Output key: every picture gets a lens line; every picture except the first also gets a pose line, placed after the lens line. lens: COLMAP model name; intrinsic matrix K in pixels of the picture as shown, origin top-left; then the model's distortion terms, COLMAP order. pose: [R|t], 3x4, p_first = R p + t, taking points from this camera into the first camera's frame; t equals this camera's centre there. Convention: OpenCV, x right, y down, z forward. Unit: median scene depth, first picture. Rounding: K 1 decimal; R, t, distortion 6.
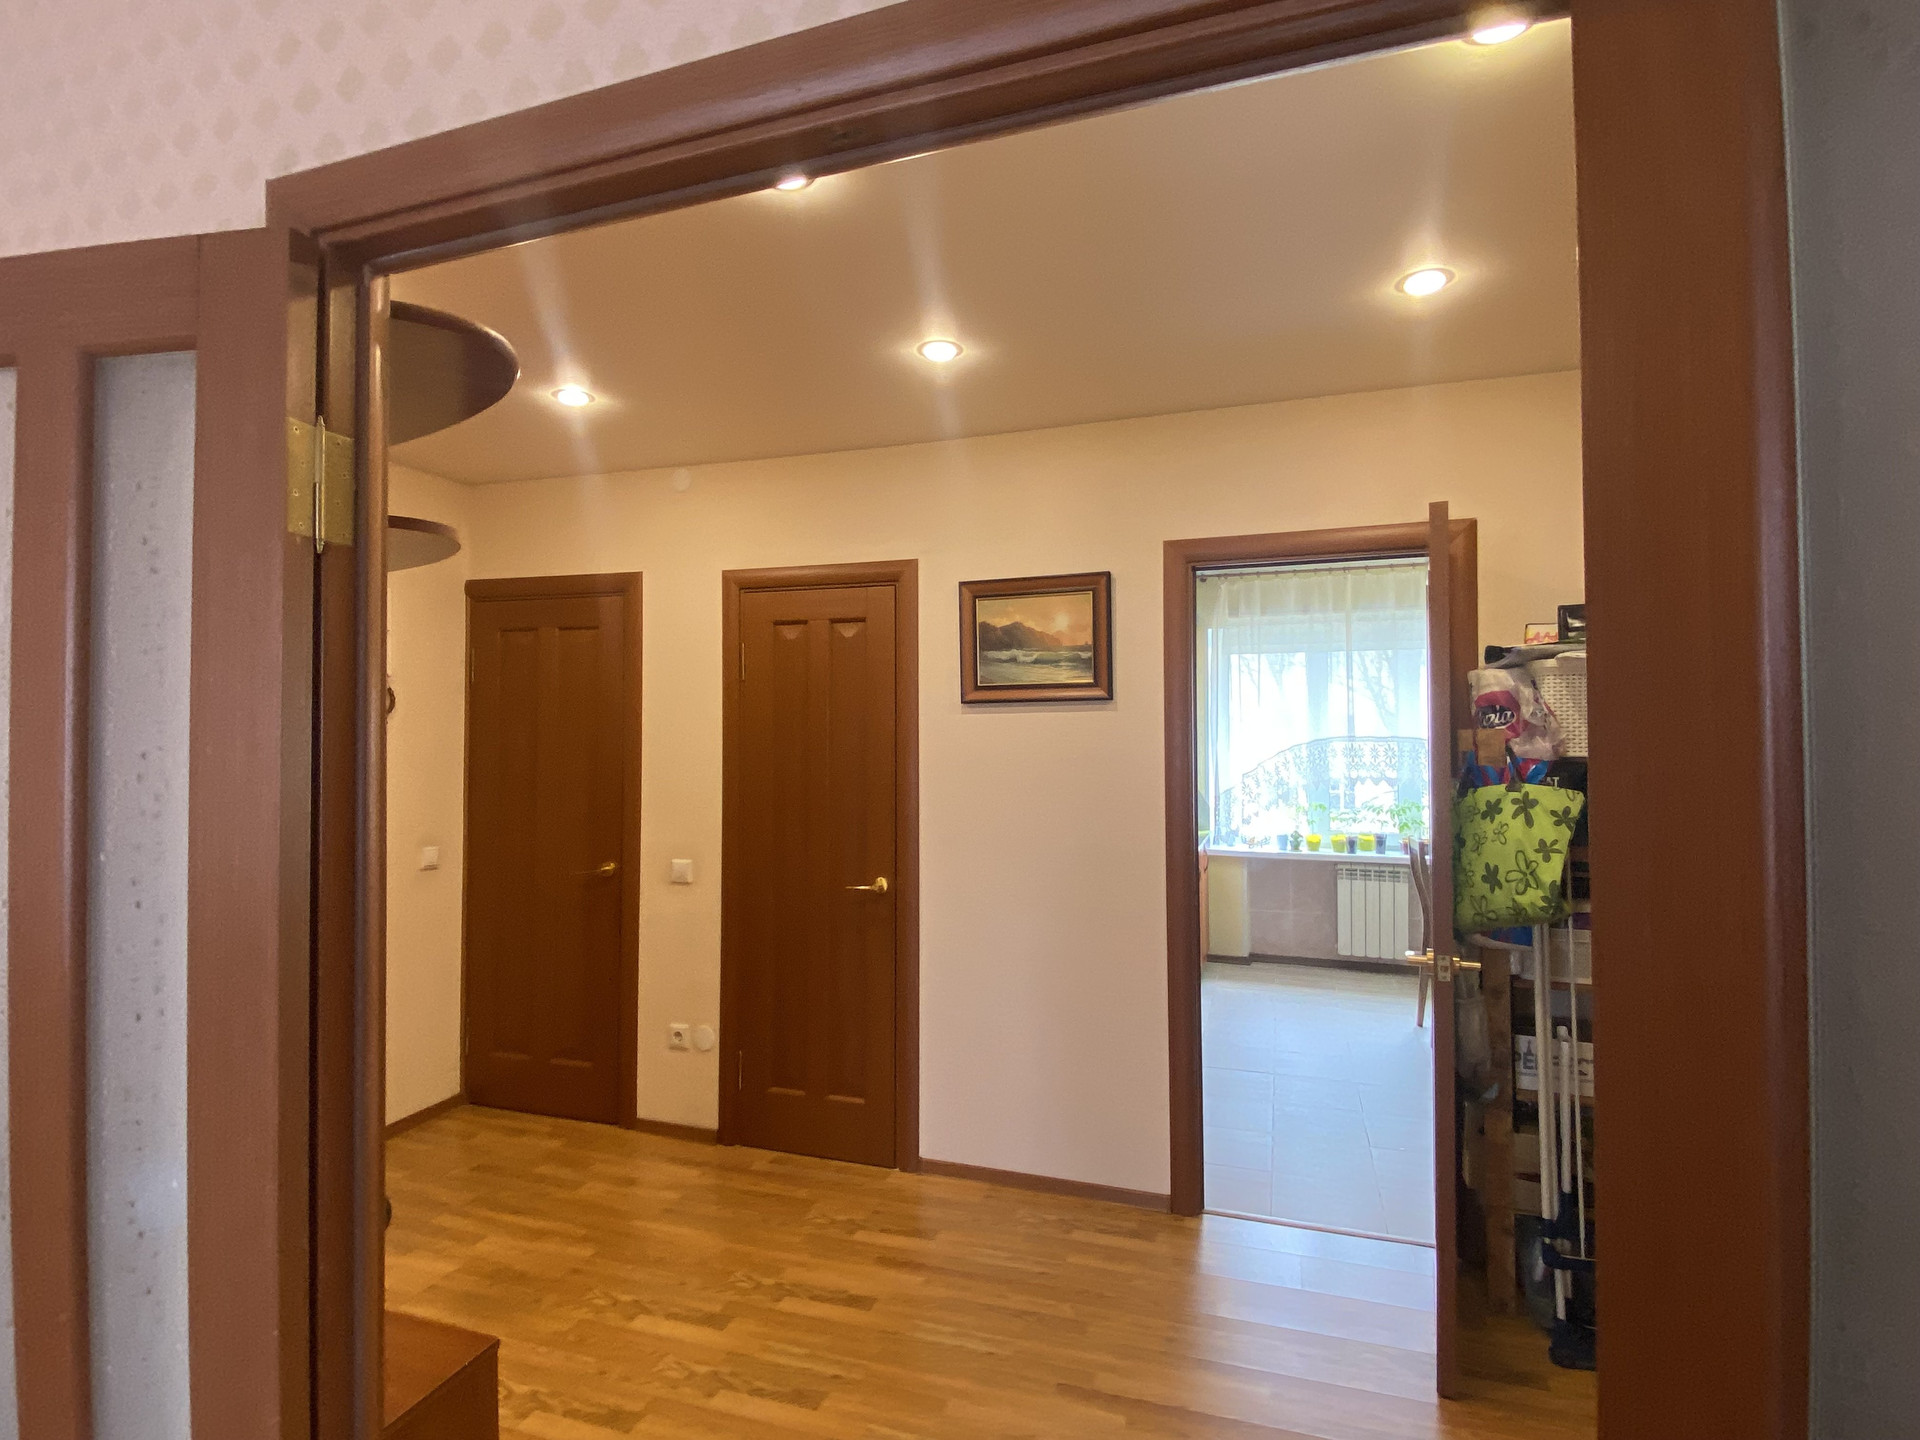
lens RADIAL K [[960.0, 0, 946.4], [0, 960.0, 709.9], [0, 0, 1]] dist [0.010648, -0.008411]
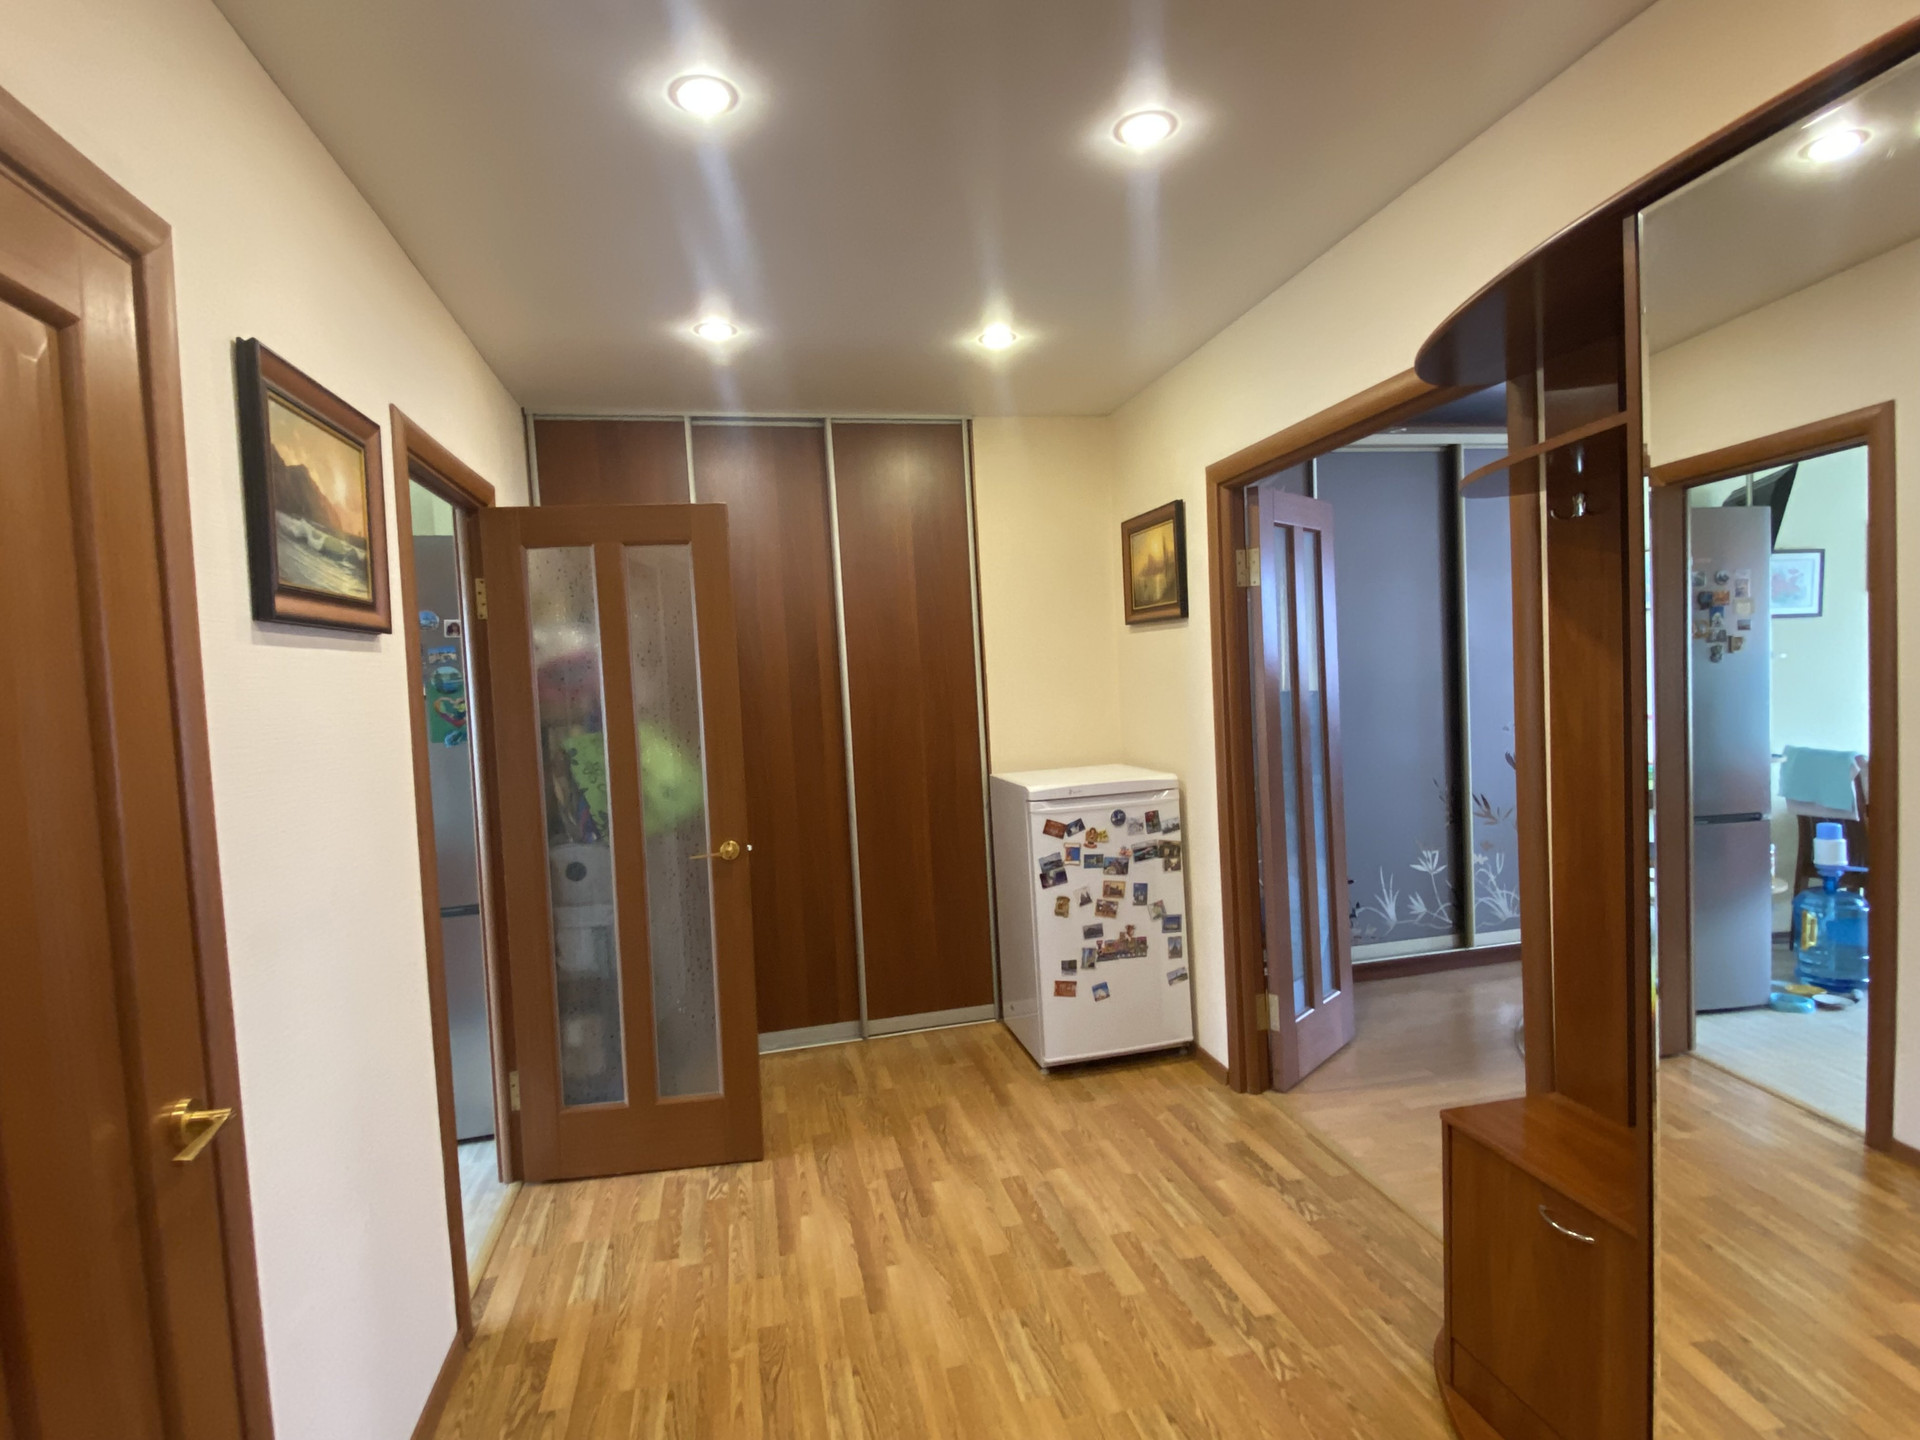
lens RADIAL K [[960.0, 0, 957.7], [0, 960.0, 719.0], [0, 0, 1]] dist [0.010648, -0.008411]
pose [[-0.517481, -0.015558, 0.855553, -0.553330], [0.031046, 0.998835, 0.036942, 0.034284], [-0.855131, 0.045678, -0.516396, 1.006445]]
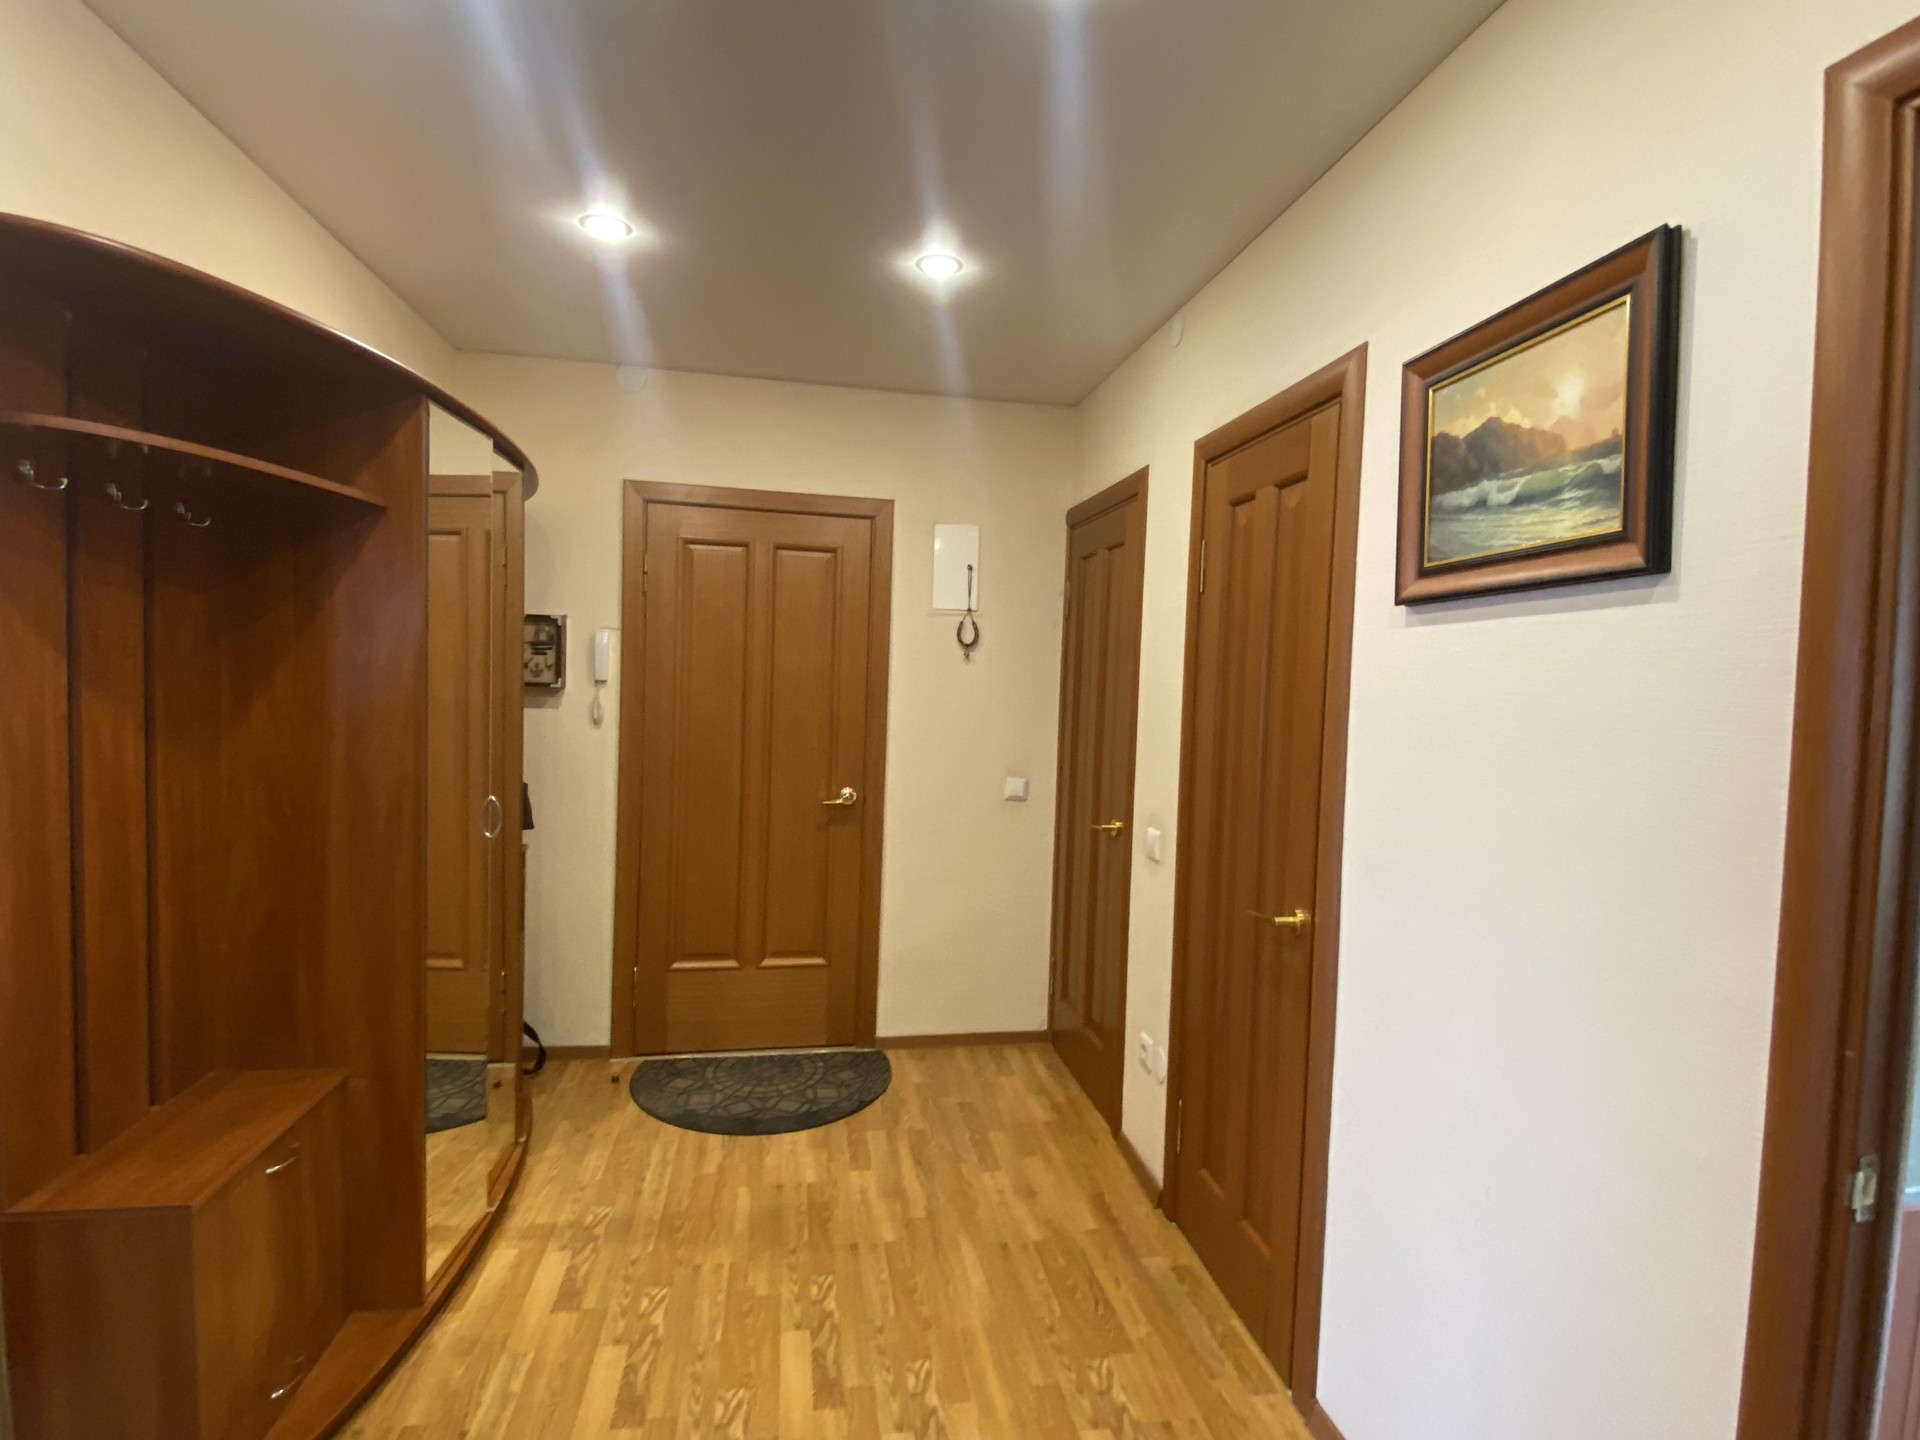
lens RADIAL K [[960.0, 0, 951.3], [0, 960.0, 711.8], [0, 0, 1]] dist [0.010648, -0.008411]
pose [[0.455725, 0.043059, -0.889078, 0.382131], [0.011032, 0.998479, 0.054013, 0.020747], [0.890052, -0.034424, 0.454557, 0.579124]]
